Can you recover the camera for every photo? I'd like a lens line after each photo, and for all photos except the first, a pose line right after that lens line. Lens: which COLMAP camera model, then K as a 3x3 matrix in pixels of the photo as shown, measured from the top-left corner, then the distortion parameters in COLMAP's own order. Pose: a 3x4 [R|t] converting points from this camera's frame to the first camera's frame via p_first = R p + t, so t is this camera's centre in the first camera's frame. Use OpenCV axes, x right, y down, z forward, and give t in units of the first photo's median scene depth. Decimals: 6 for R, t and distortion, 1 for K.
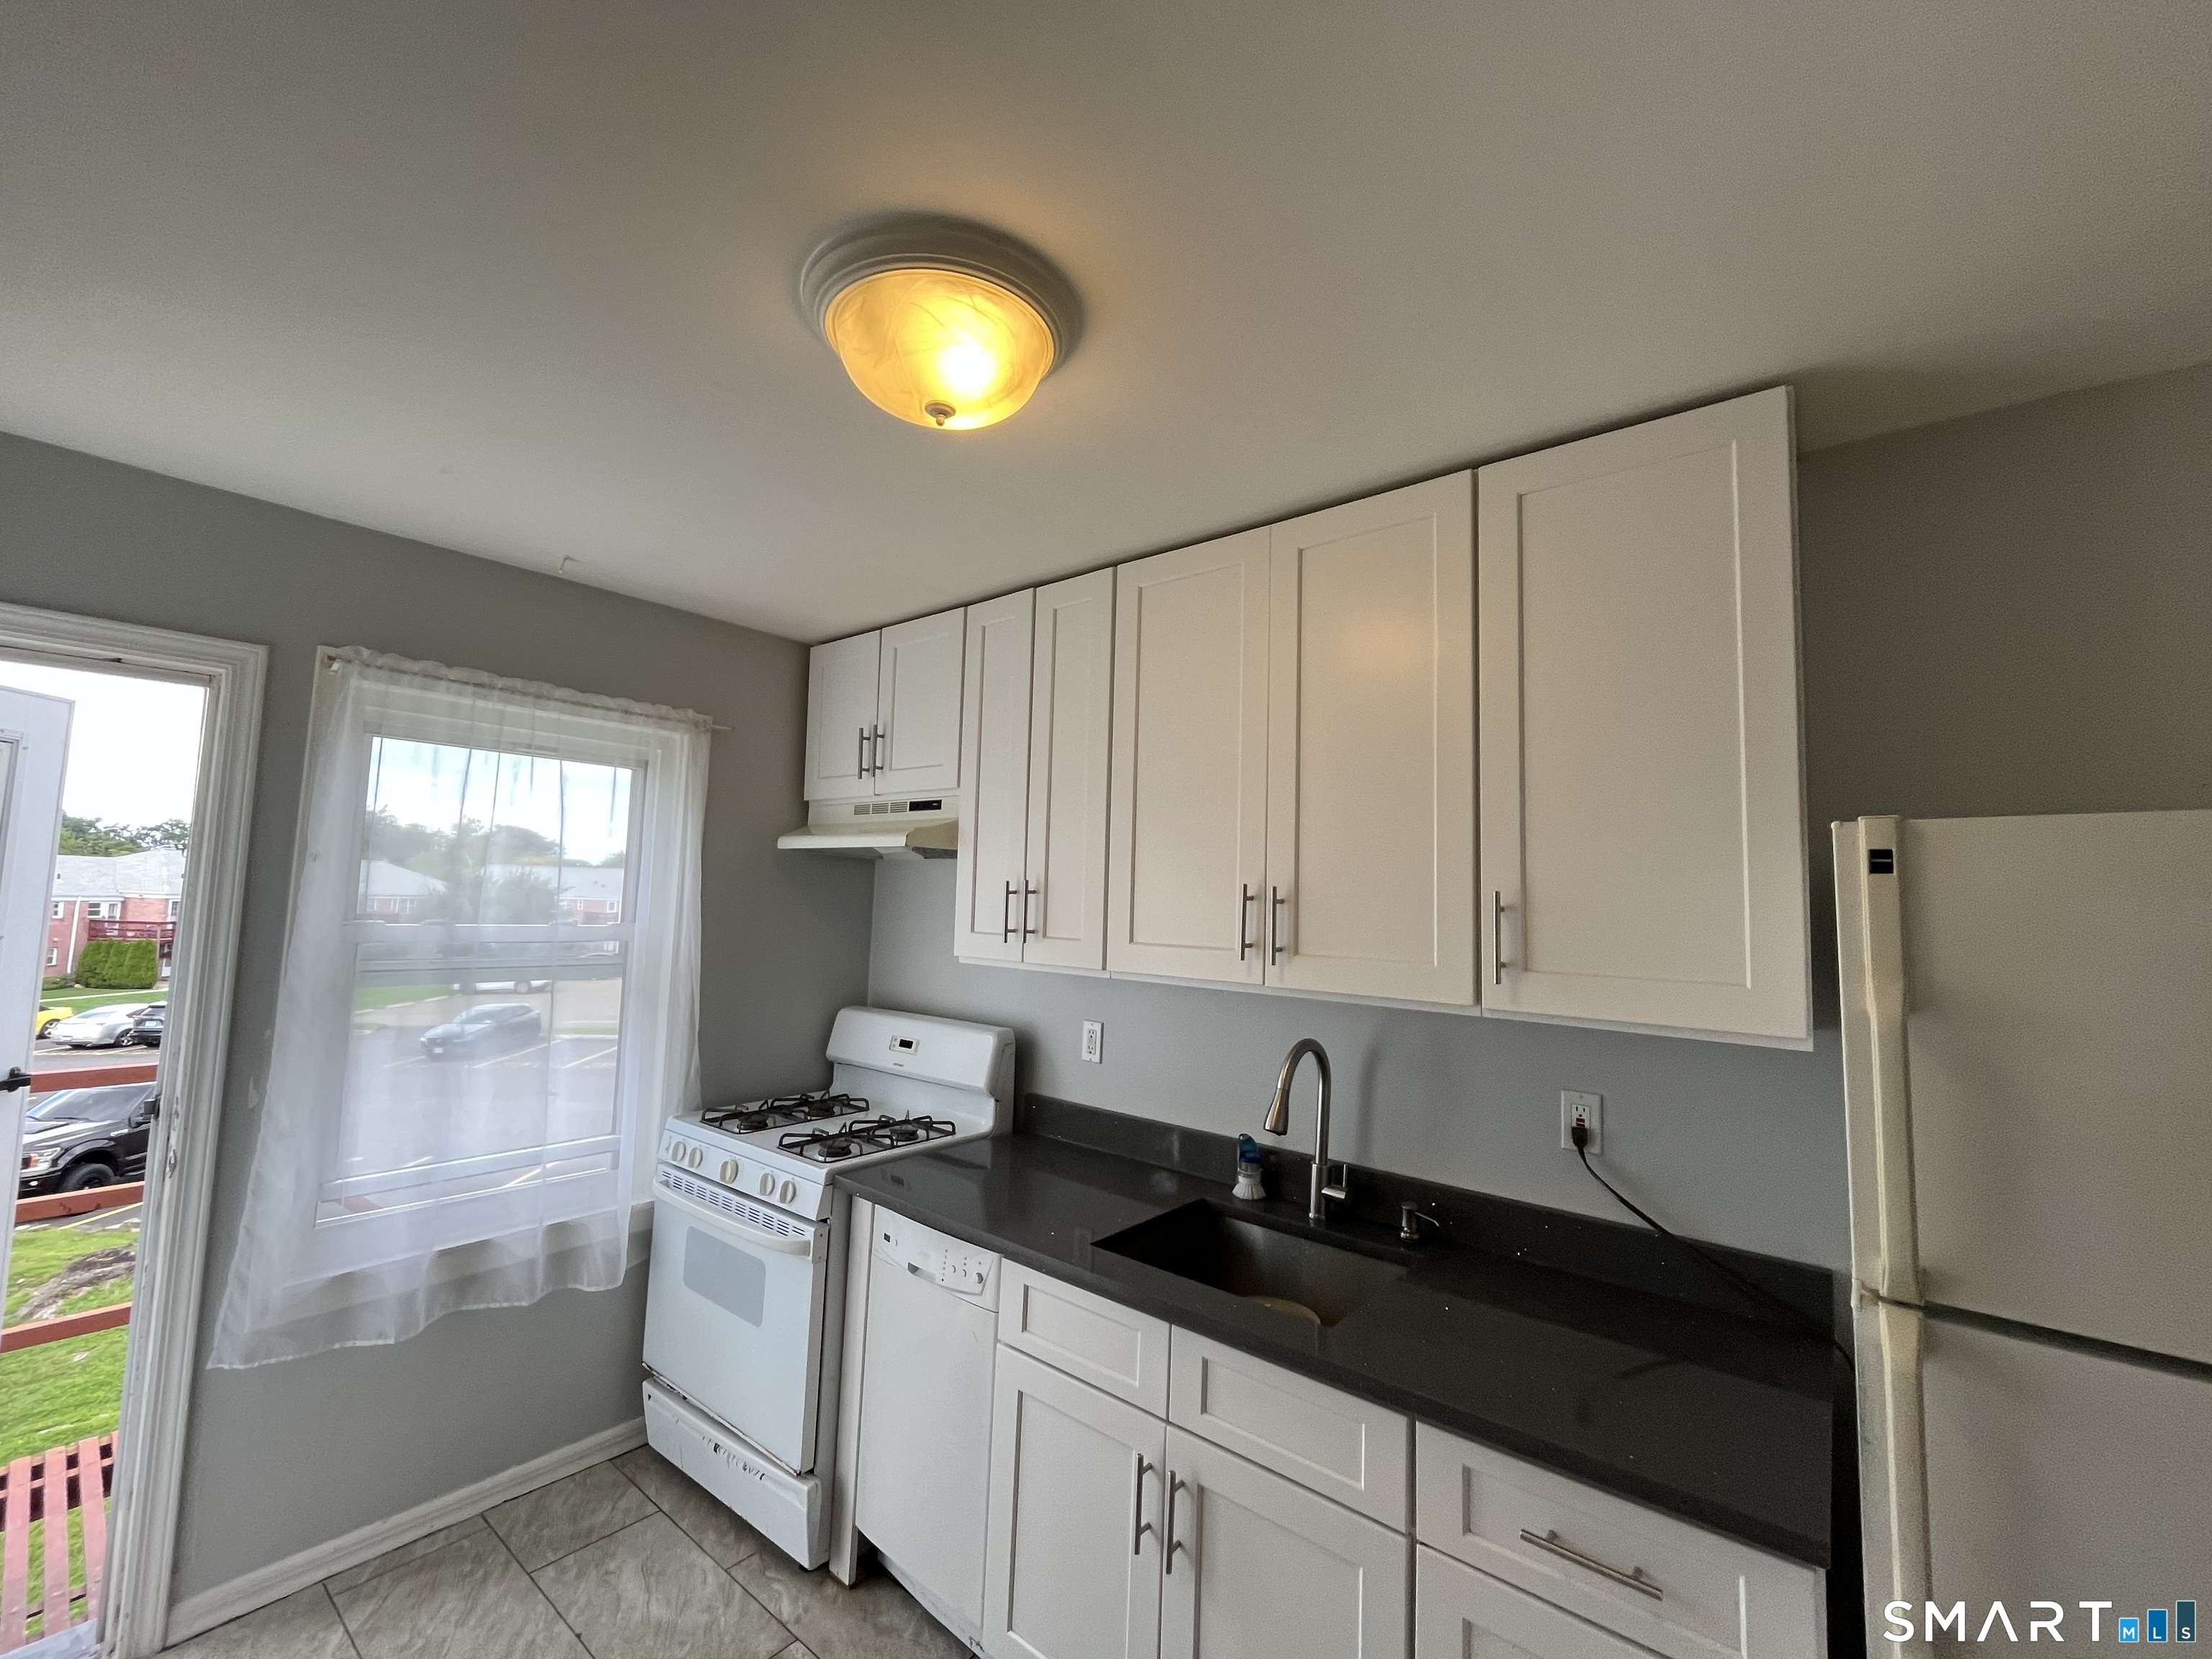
lens RADIAL K [[911.2, 0, 1096.2], [0, 911.2, 827.8], [0, 0, 1]] dist [-0.003040, -0.000358]
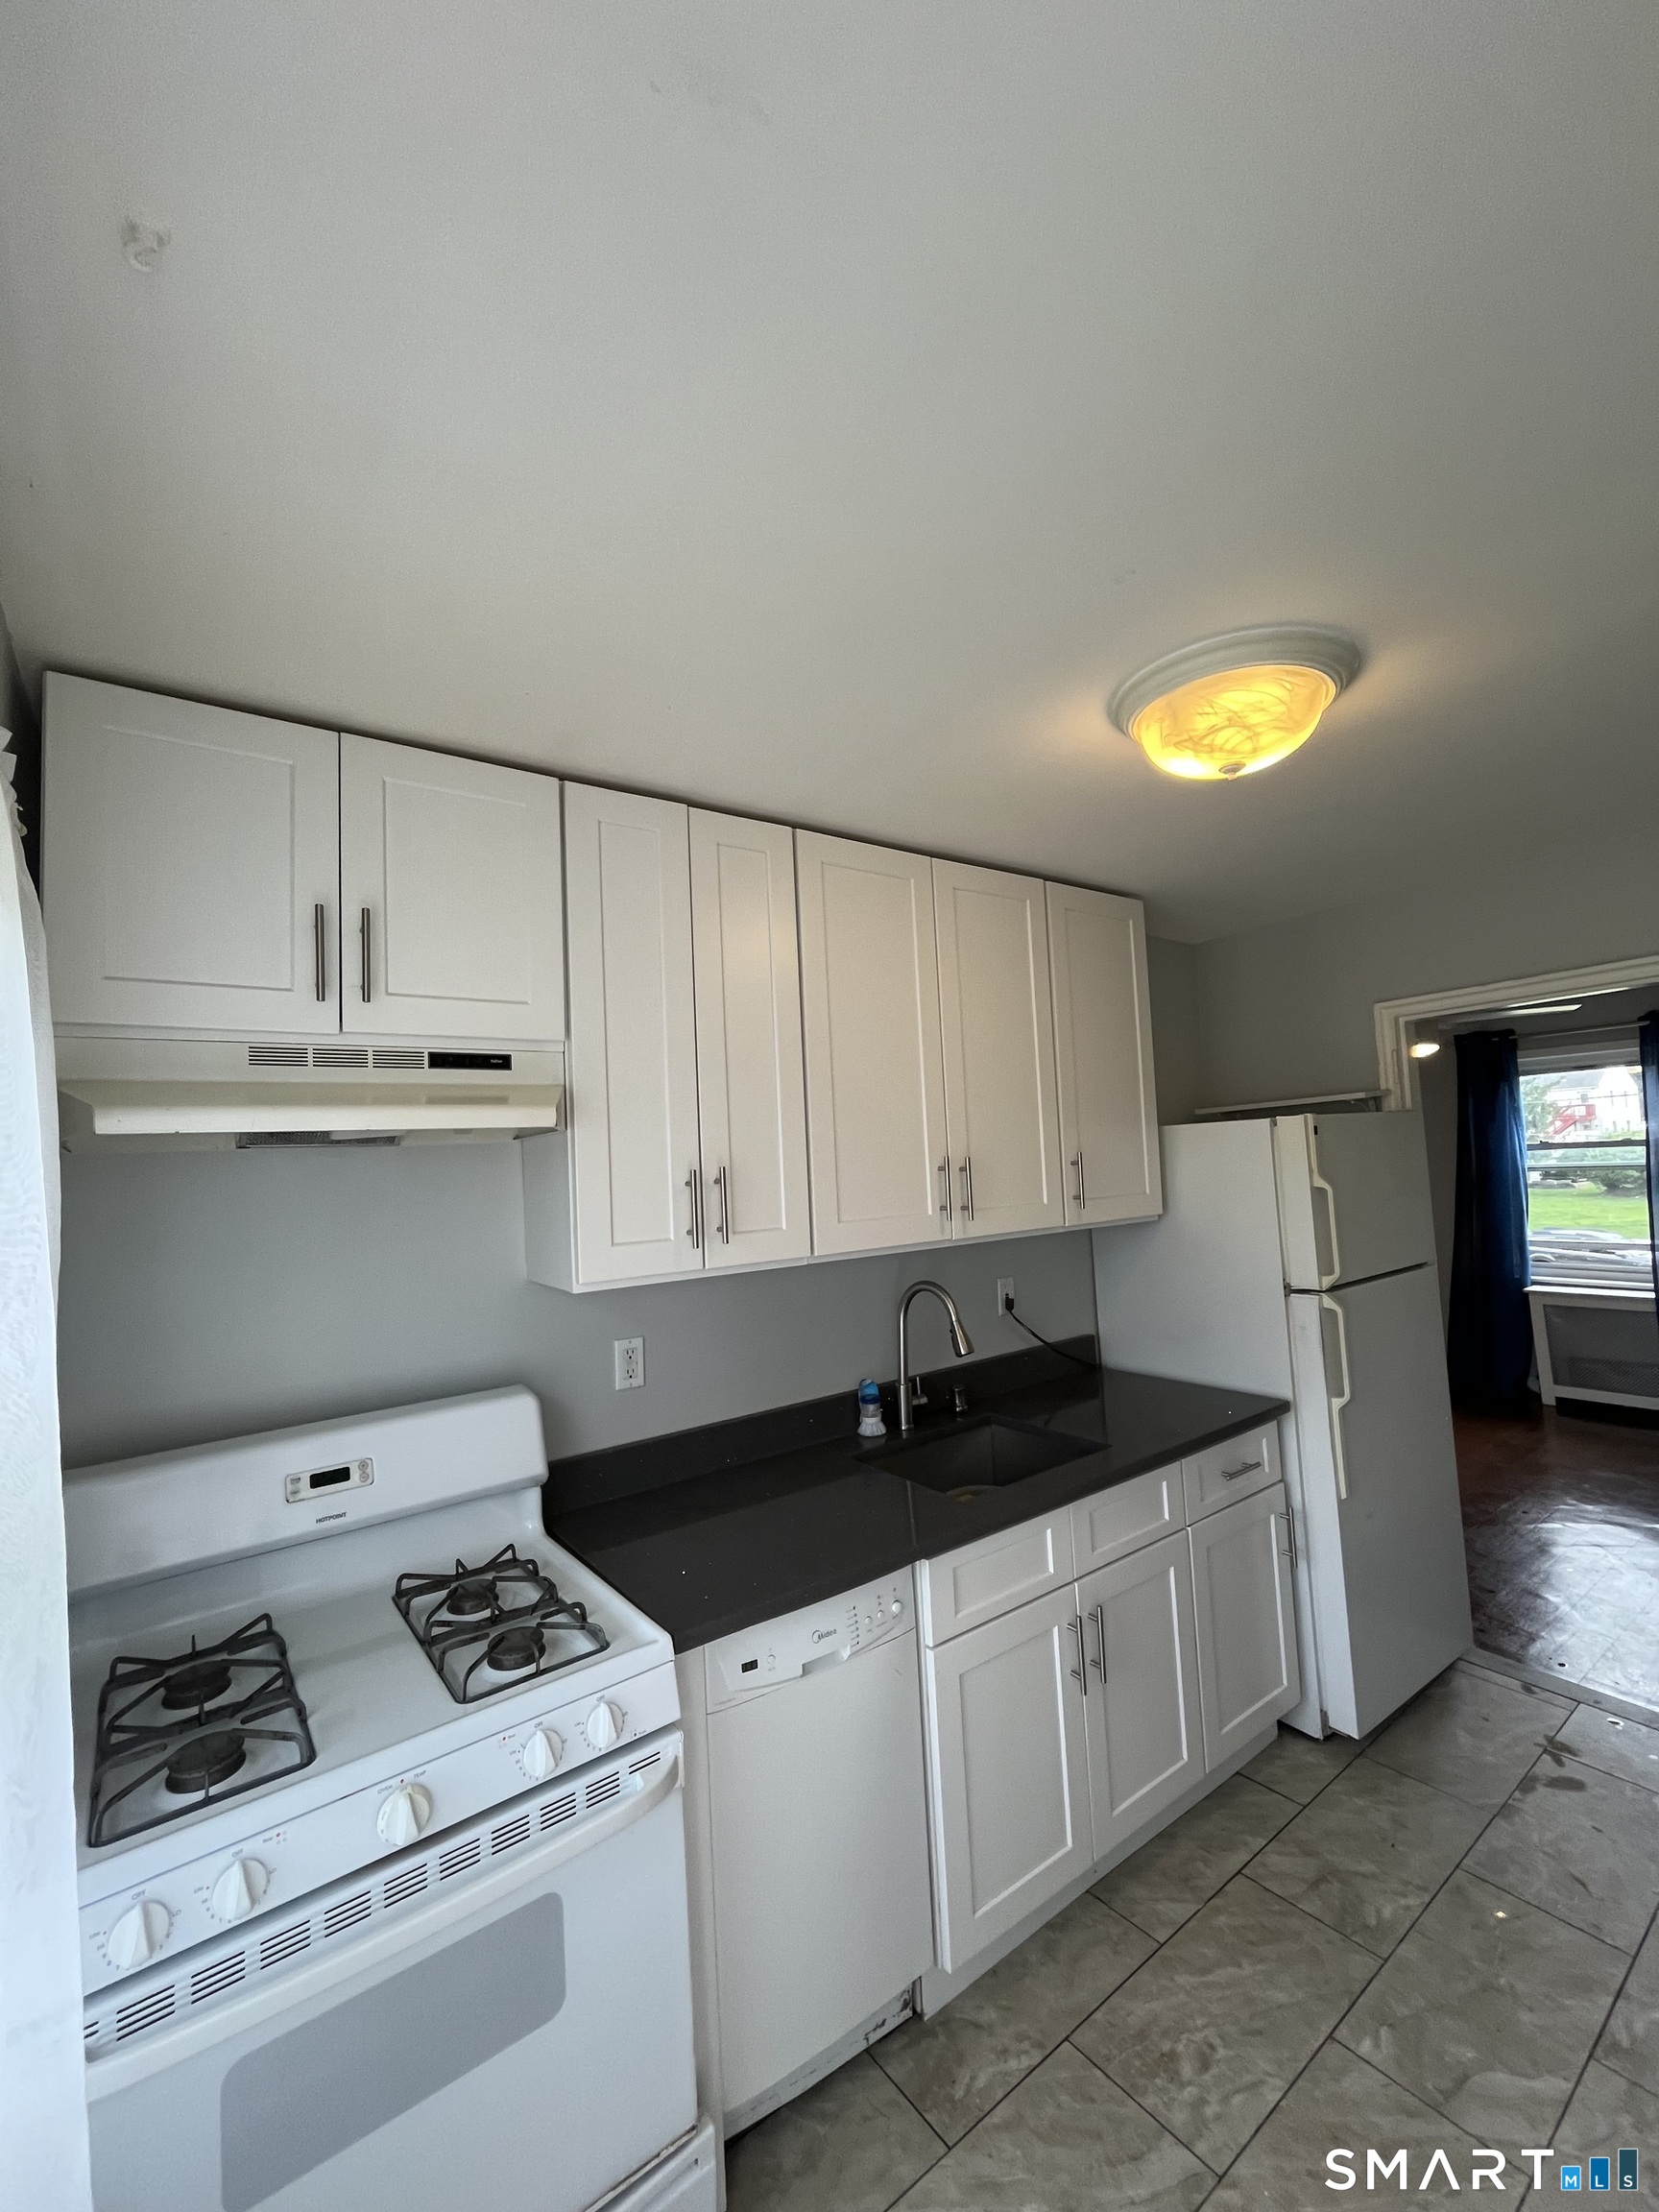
lens RADIAL K [[911.2, 0, 816.5], [0, 911.2, 1105.5], [0, 0, 1]] dist [-0.003040, -0.000358]
pose [[0.249131, 0.015455, 0.968347, -0.766619], [-0.020080, 0.999740, -0.010790, 0.008410], [-0.968262, -0.016756, 0.249376, 0.642502]]
